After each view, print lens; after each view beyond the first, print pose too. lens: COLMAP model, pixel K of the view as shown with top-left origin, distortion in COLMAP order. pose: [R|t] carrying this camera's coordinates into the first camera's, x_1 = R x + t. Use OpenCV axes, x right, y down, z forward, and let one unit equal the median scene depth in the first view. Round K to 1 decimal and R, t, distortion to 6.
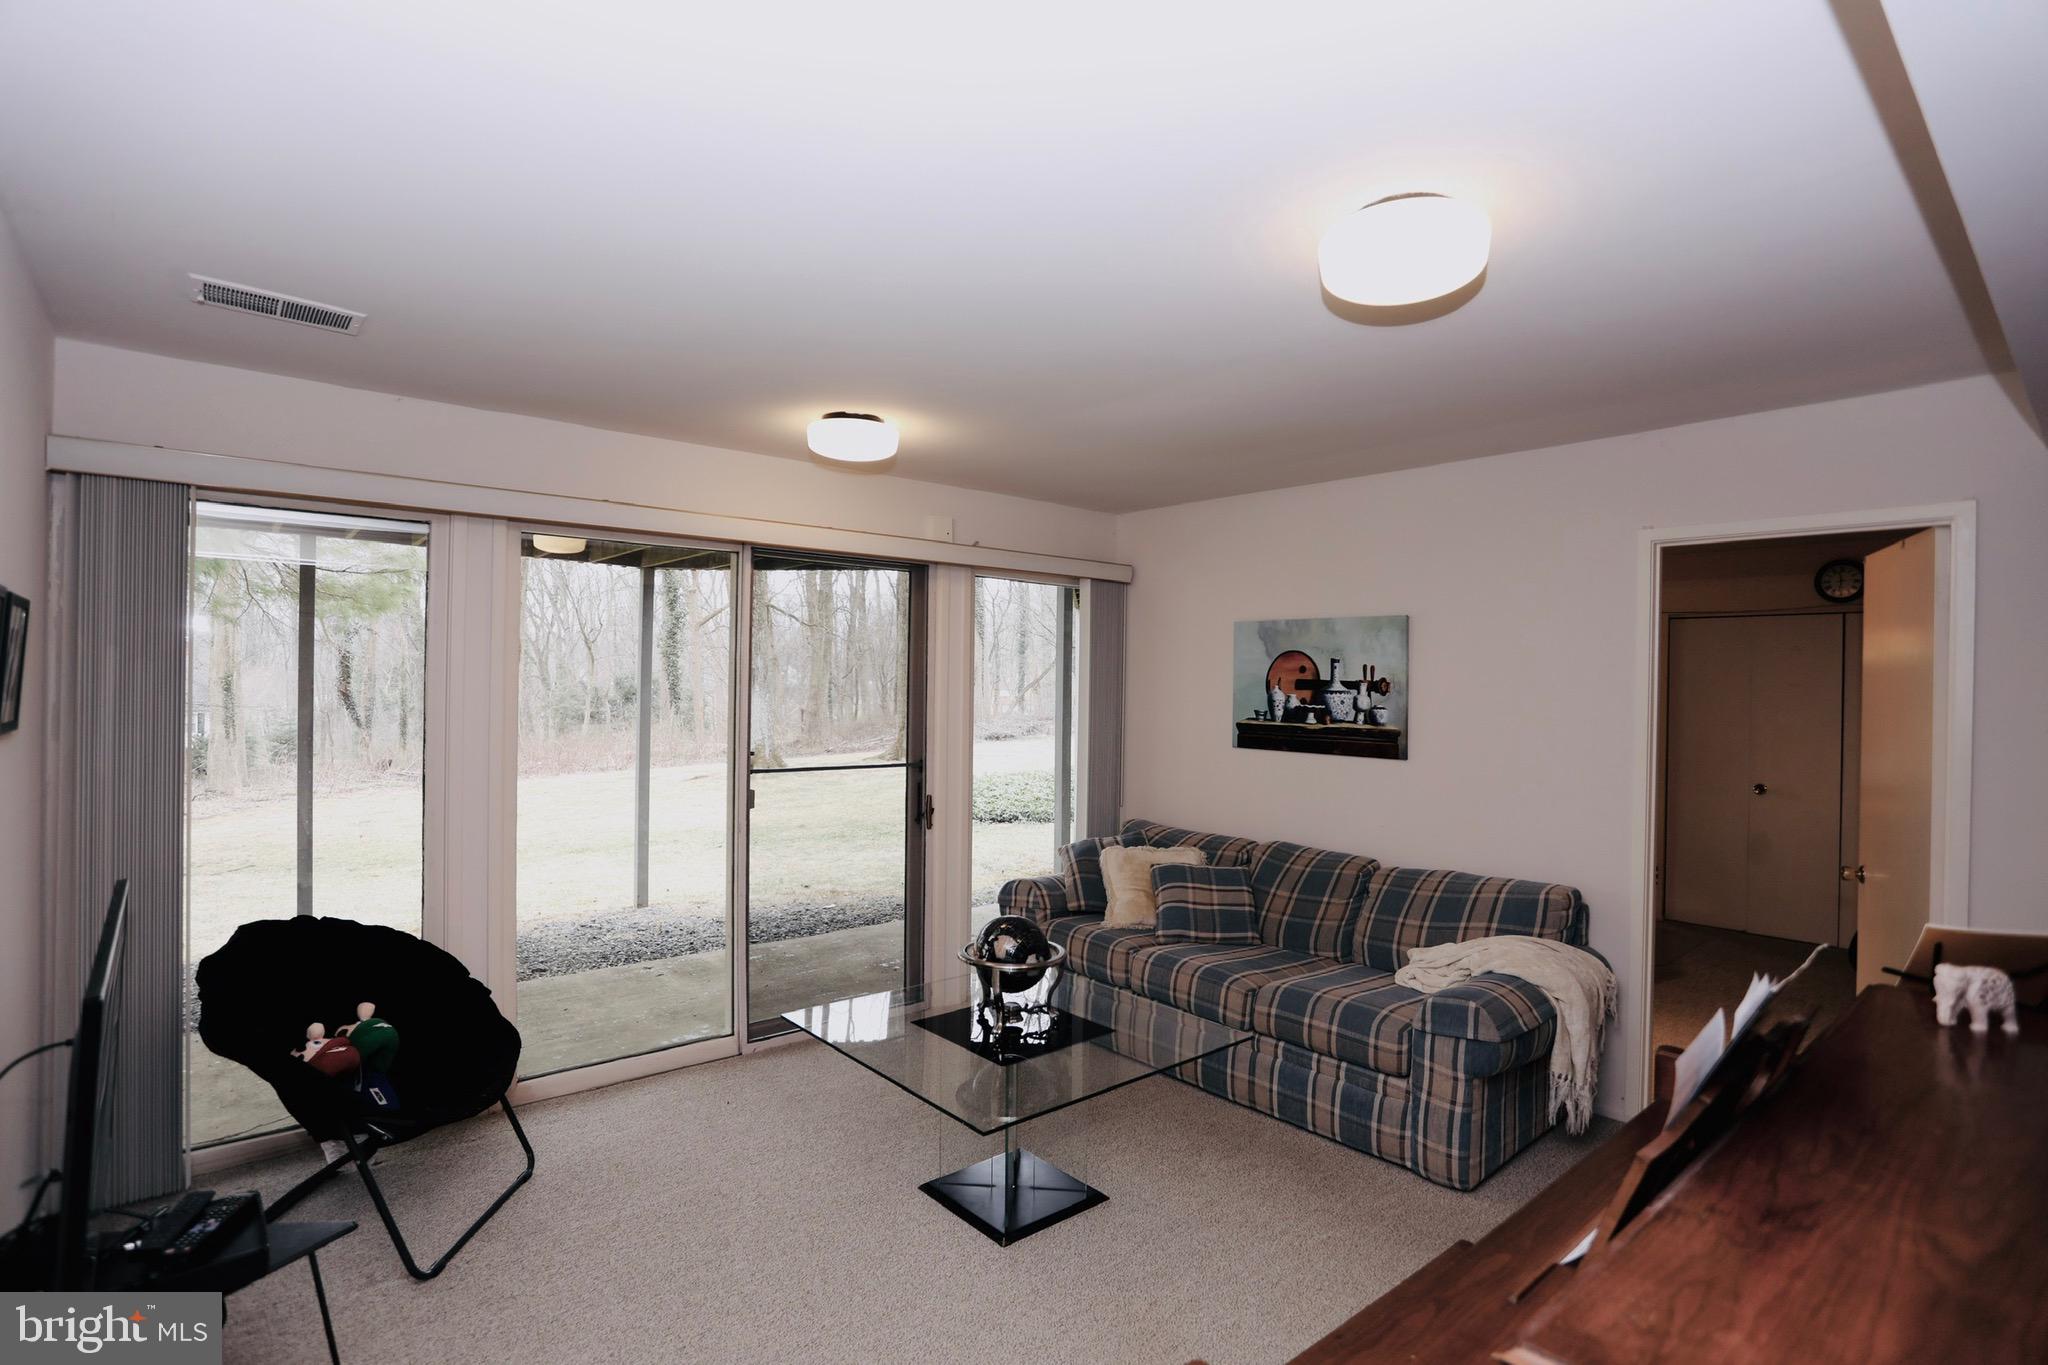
lens RADIAL K [[1002.0, 0, 1005.2], [0, 1002.0, 681.8], [0, 0, 1]] dist [-0.059127, 0.025449]
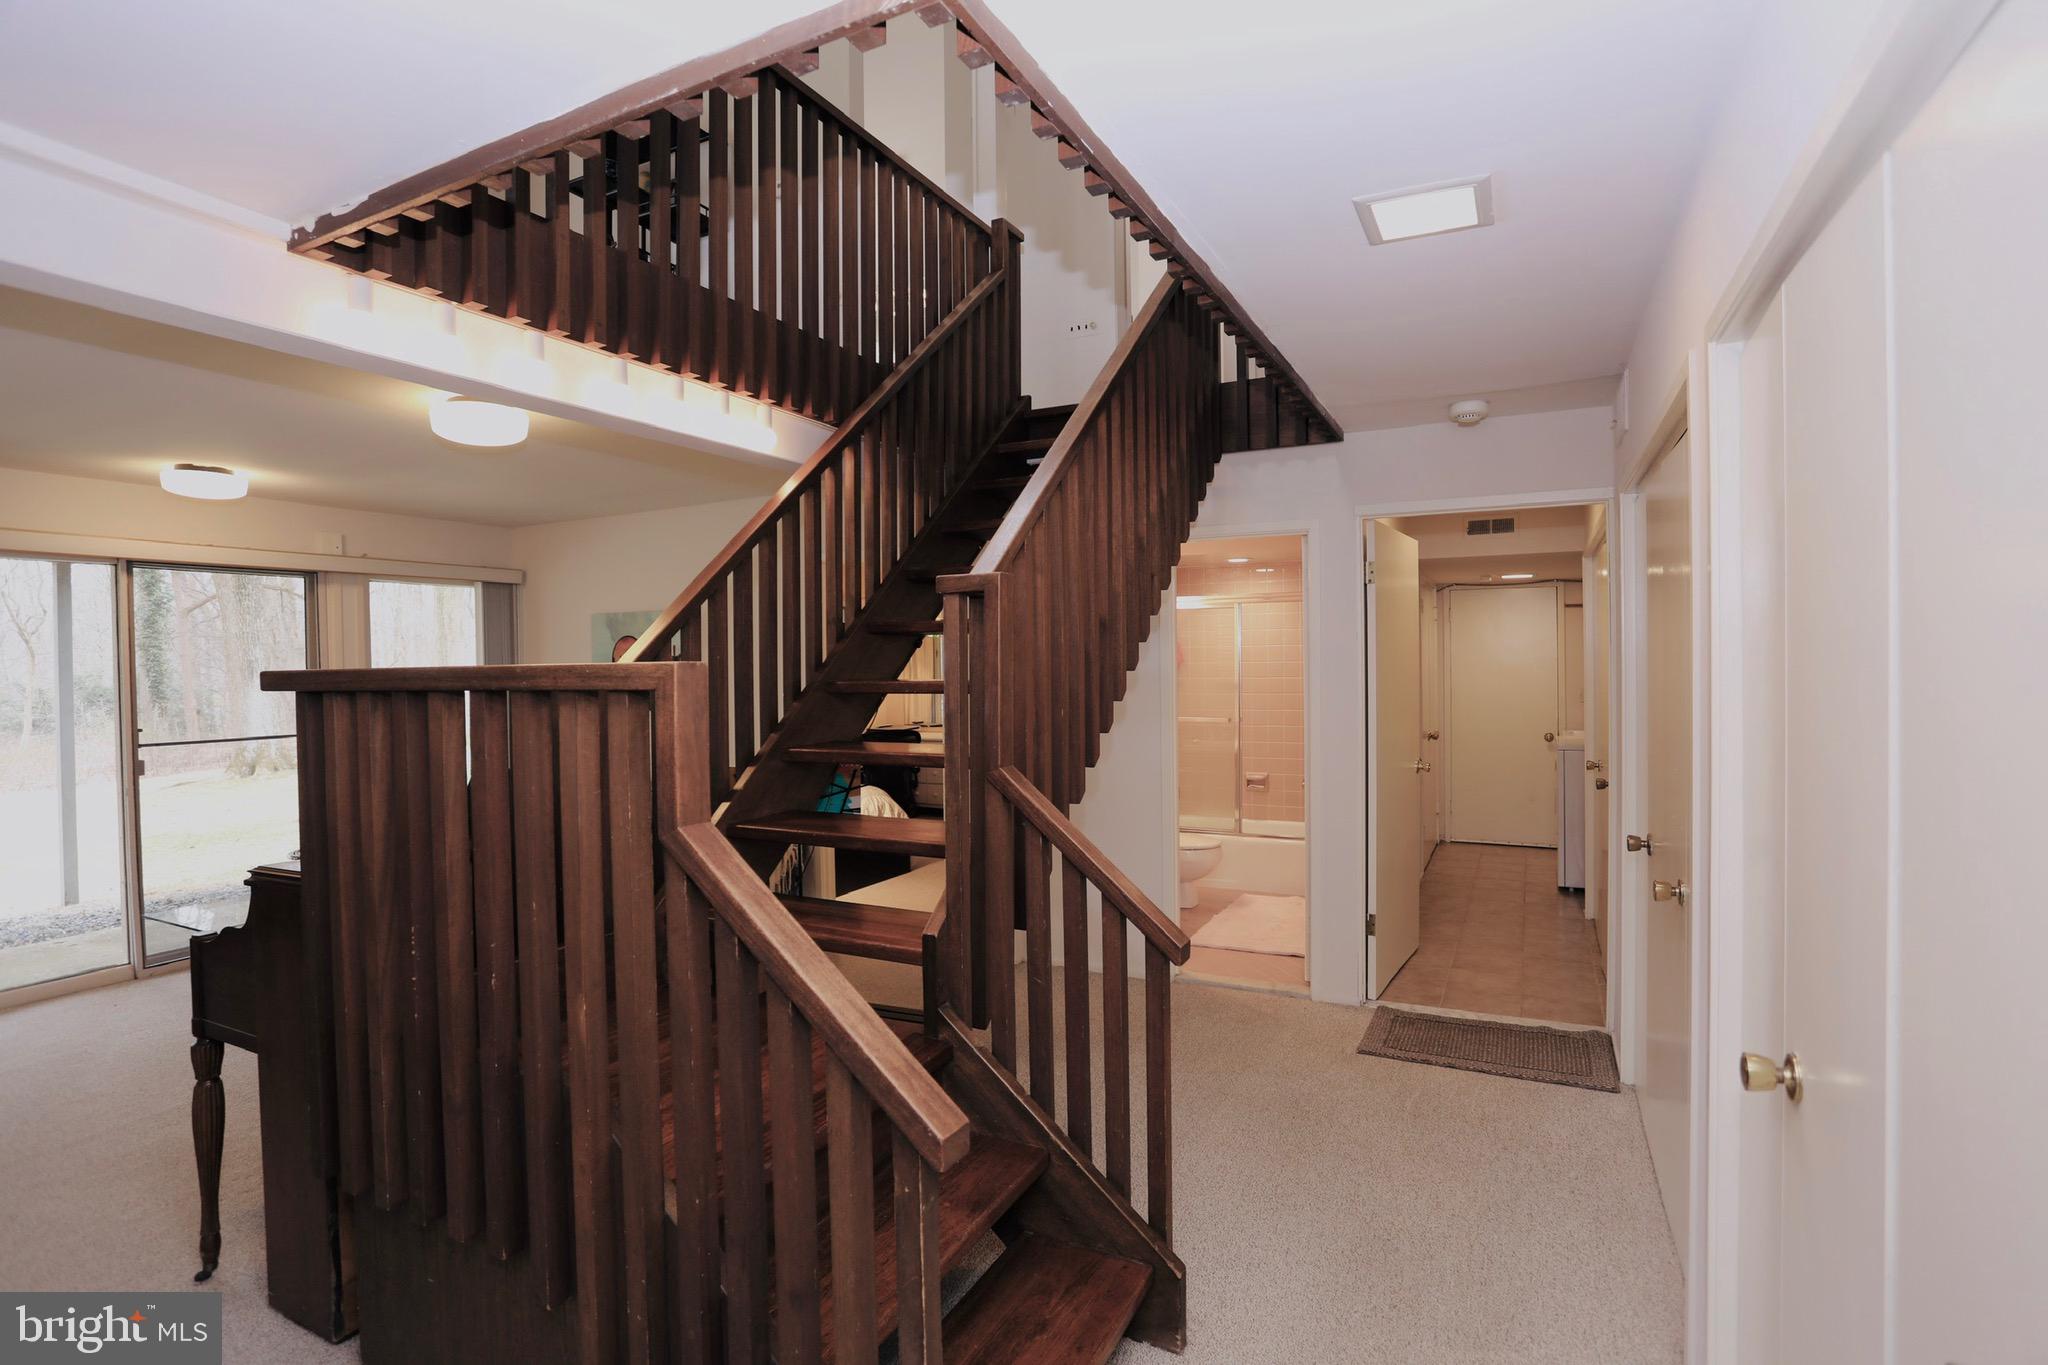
lens RADIAL K [[1002.0, 0, 1005.2], [0, 1002.0, 681.8], [0, 0, 1]] dist [-0.059127, 0.025449]
pose [[0.924918, -0.031287, 0.378876, 0.240616], [0.024388, 0.999438, 0.022996, 0.009677], [-0.379383, -0.012029, 0.925162, -0.431096]]
